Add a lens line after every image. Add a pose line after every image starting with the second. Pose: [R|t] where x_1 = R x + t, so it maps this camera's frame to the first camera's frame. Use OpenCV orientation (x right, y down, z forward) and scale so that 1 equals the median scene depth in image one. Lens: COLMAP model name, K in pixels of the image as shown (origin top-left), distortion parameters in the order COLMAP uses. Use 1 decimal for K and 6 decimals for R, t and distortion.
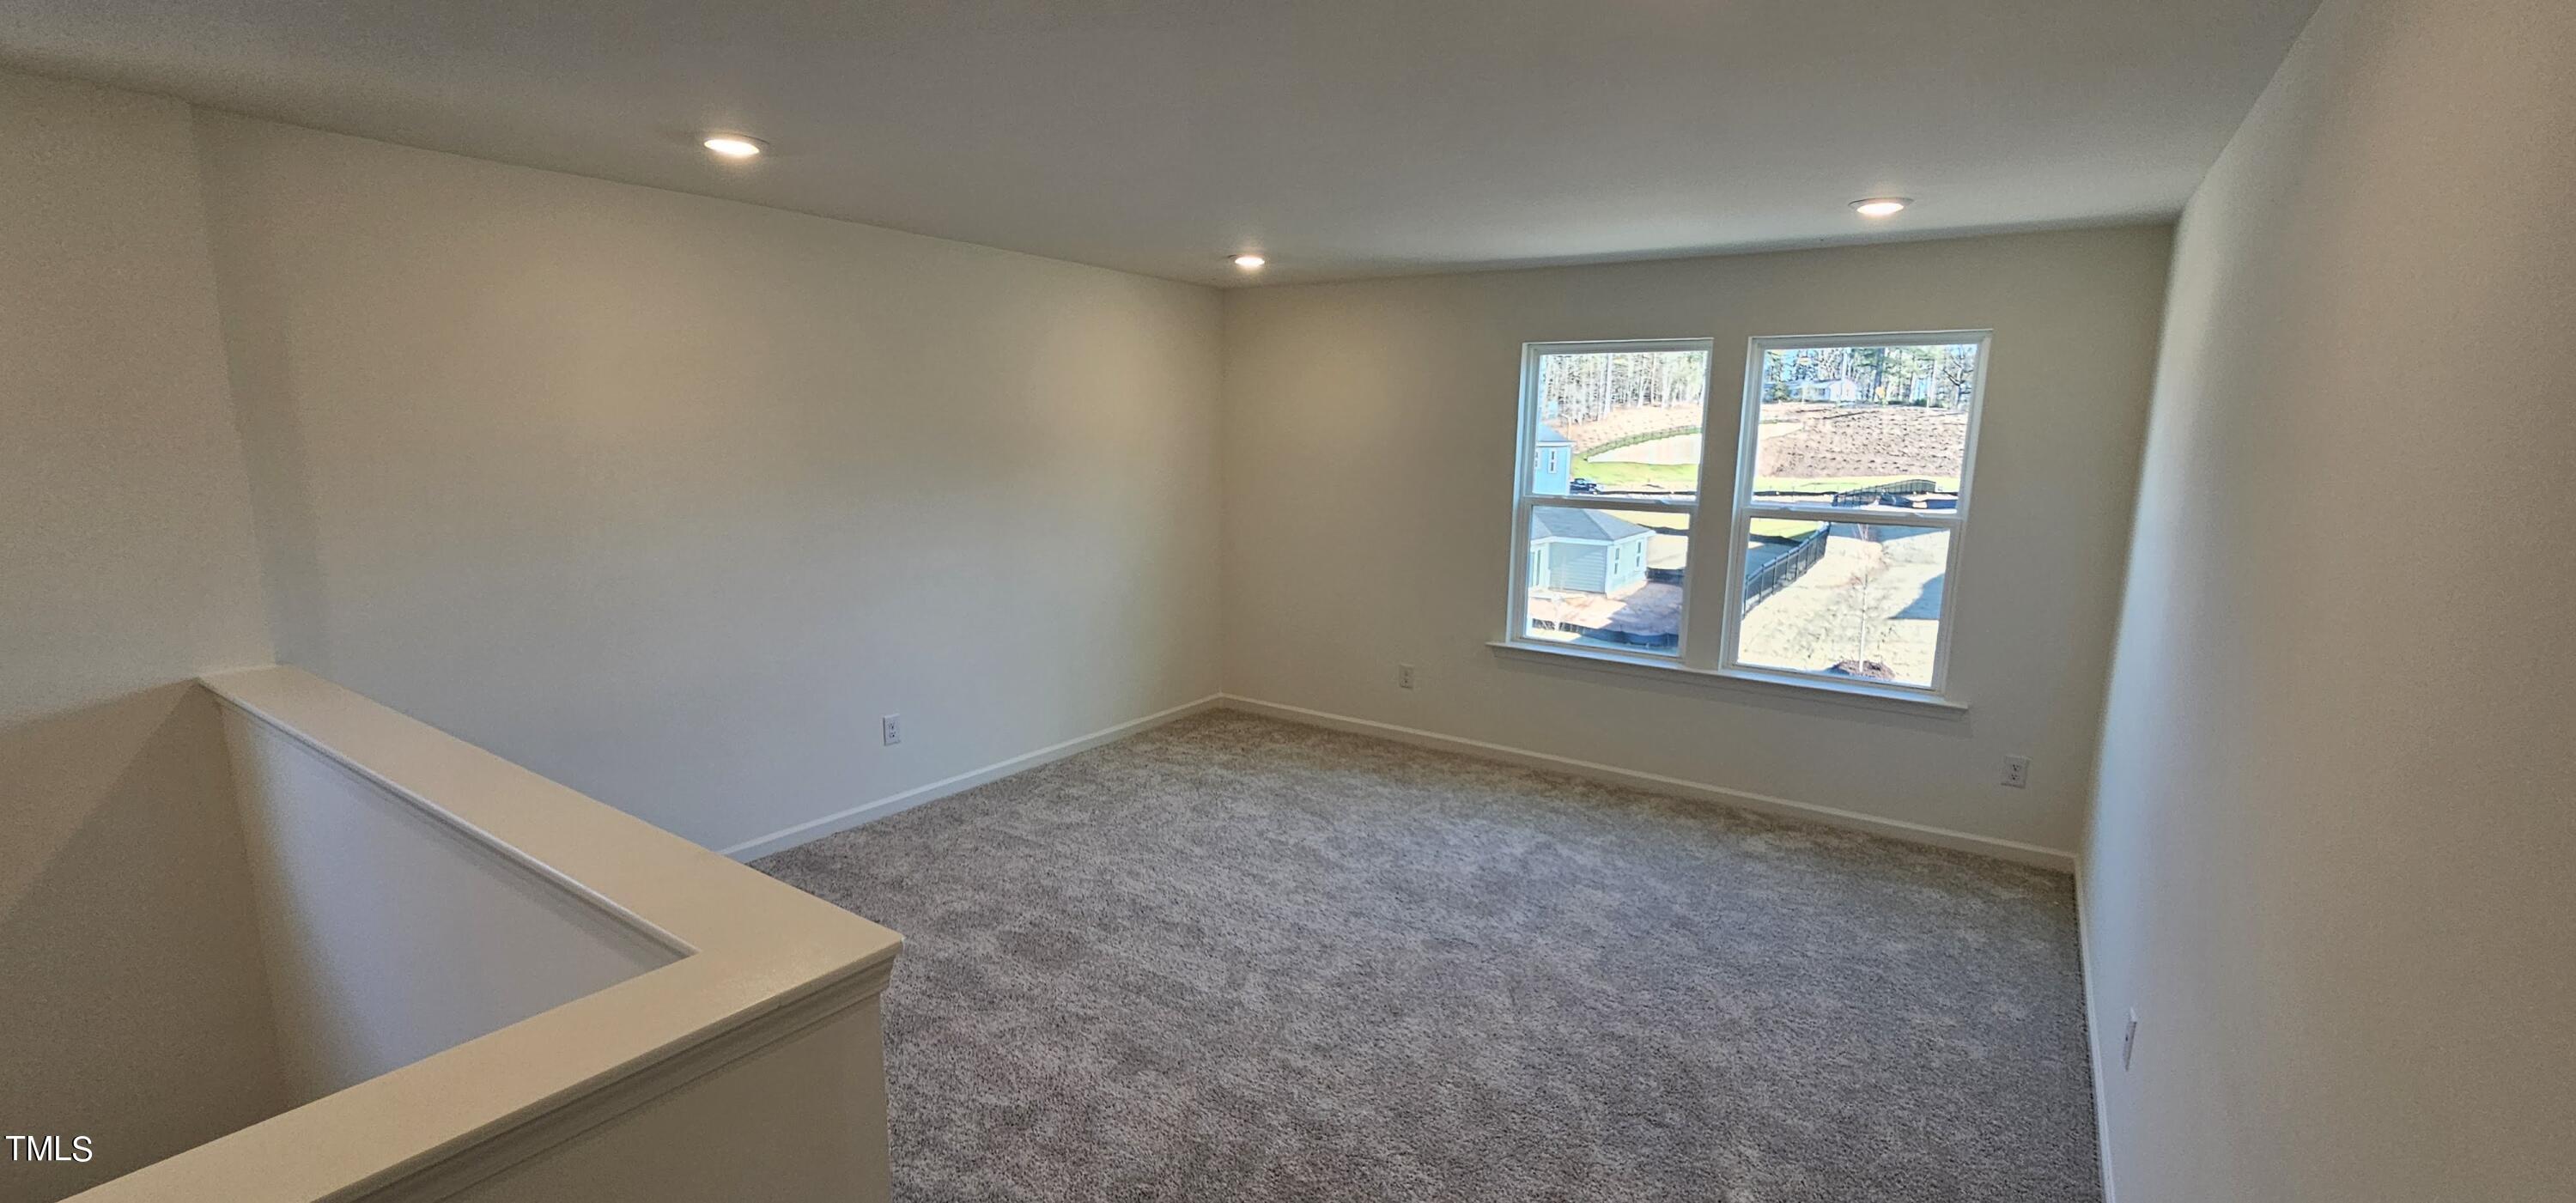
lens RADIAL K [[1065.2, 0, 1286.2], [0, 1065.2, 612.0], [0, 0, 1]] dist [-0.002043, 0.000436]
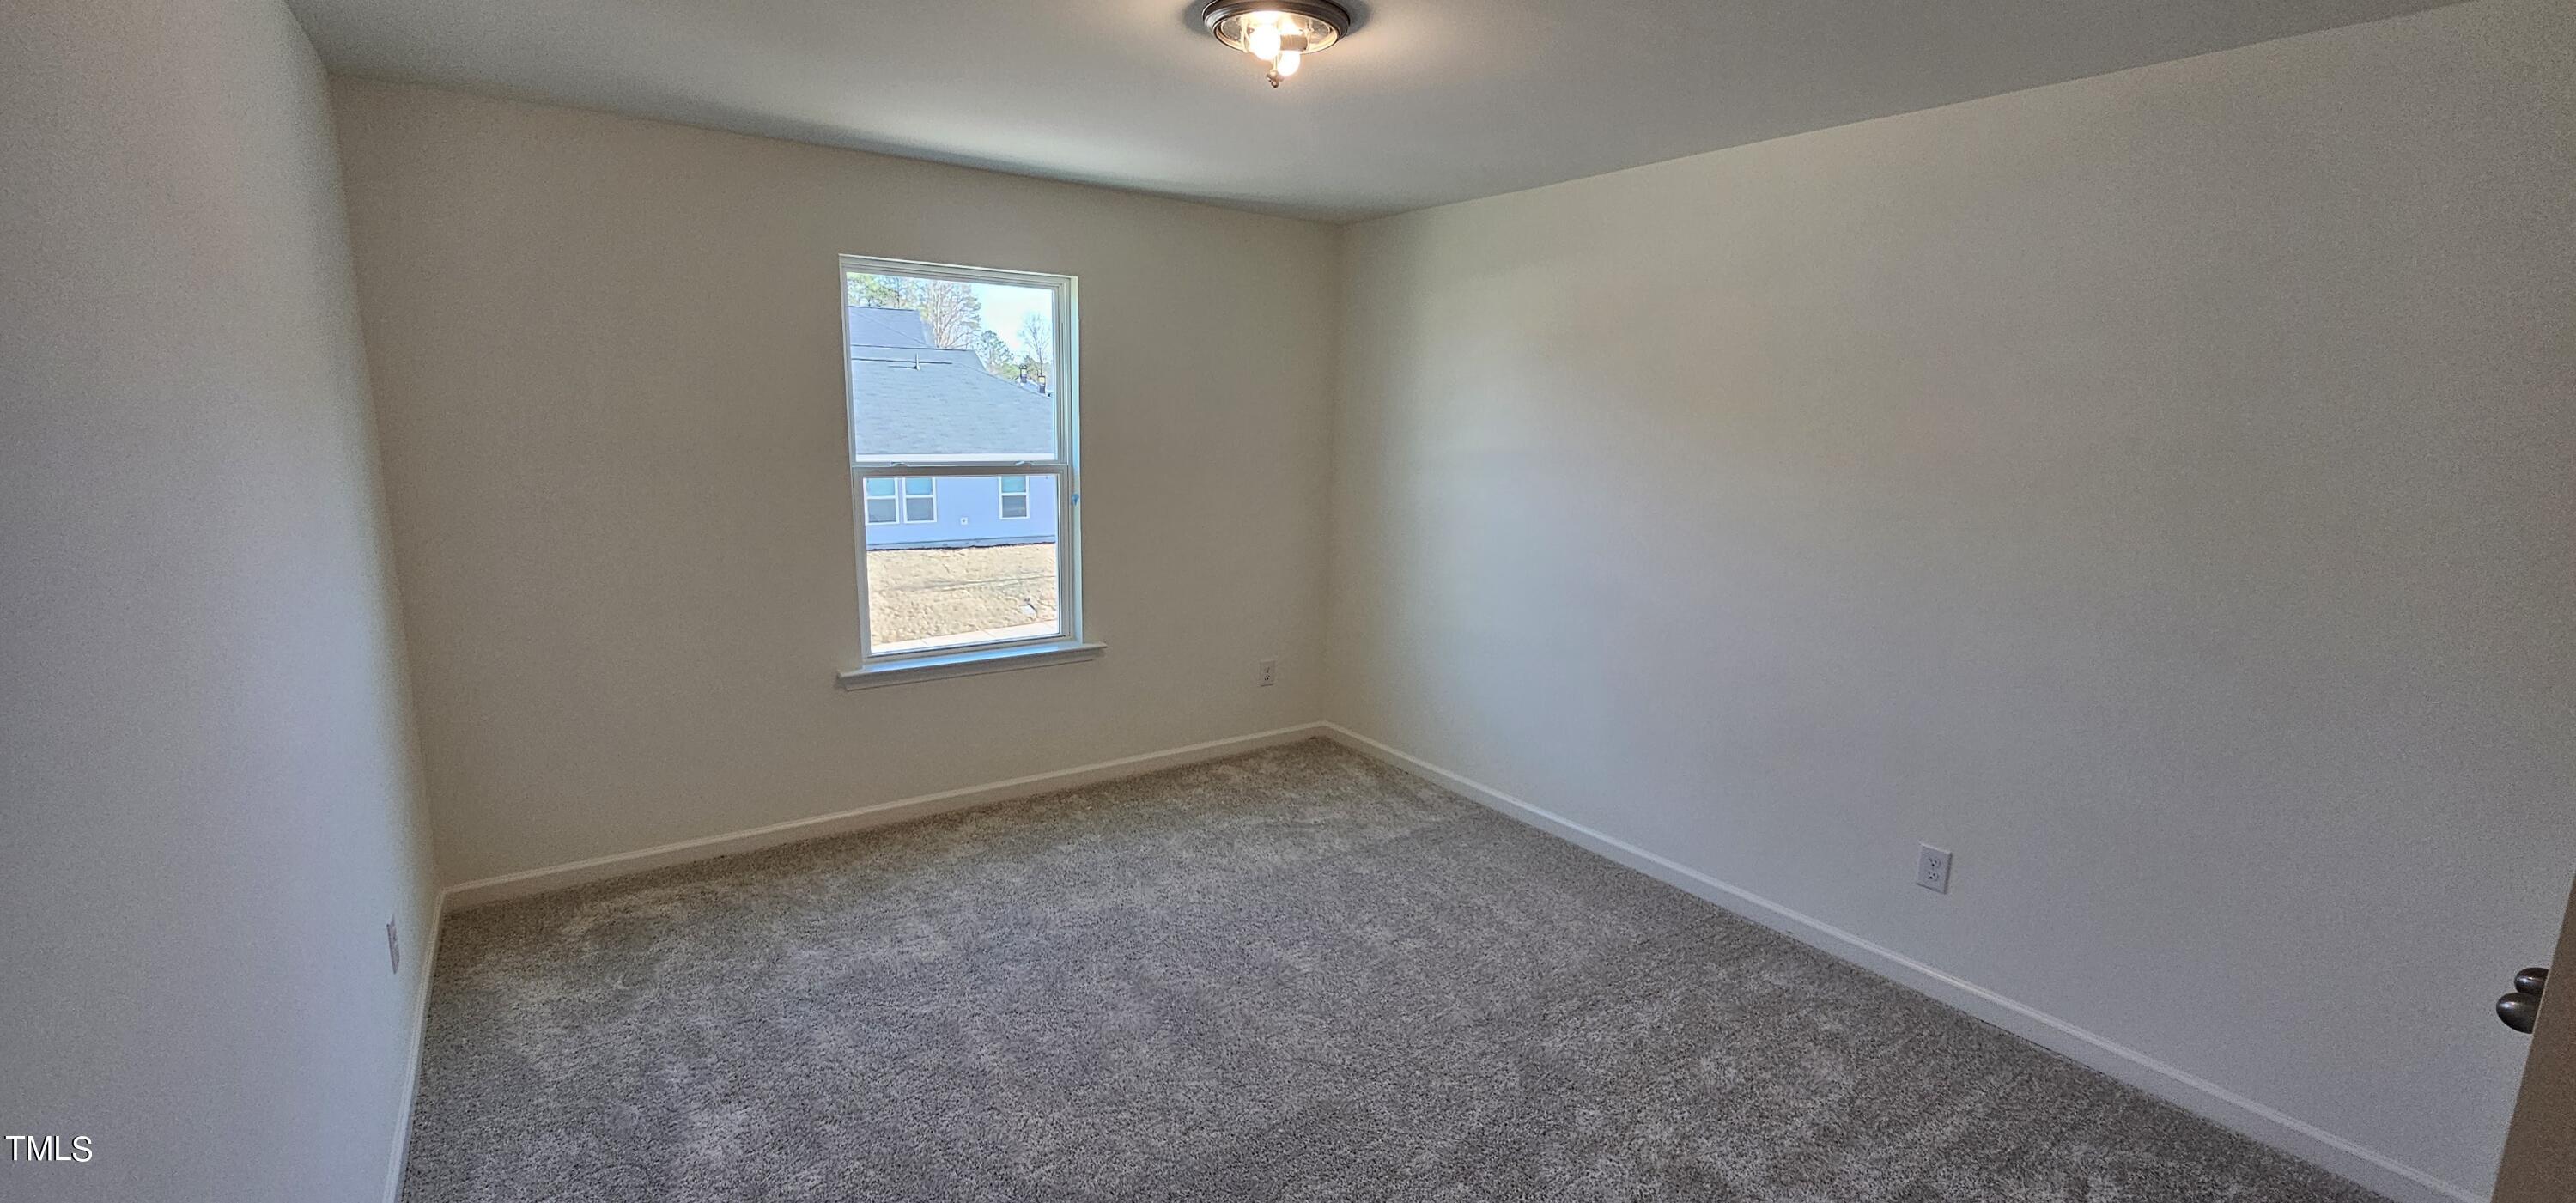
lens RADIAL K [[1065.2, 0, 1286.2], [0, 1065.2, 612.0], [0, 0, 1]] dist [-0.002043, 0.000436]
pose [[0.318060, -0.156217, 0.935112, -0.377219], [0.152197, 0.981952, 0.112275, -0.045195], [-0.935774, 0.106611, 0.336096, 0.489027]]
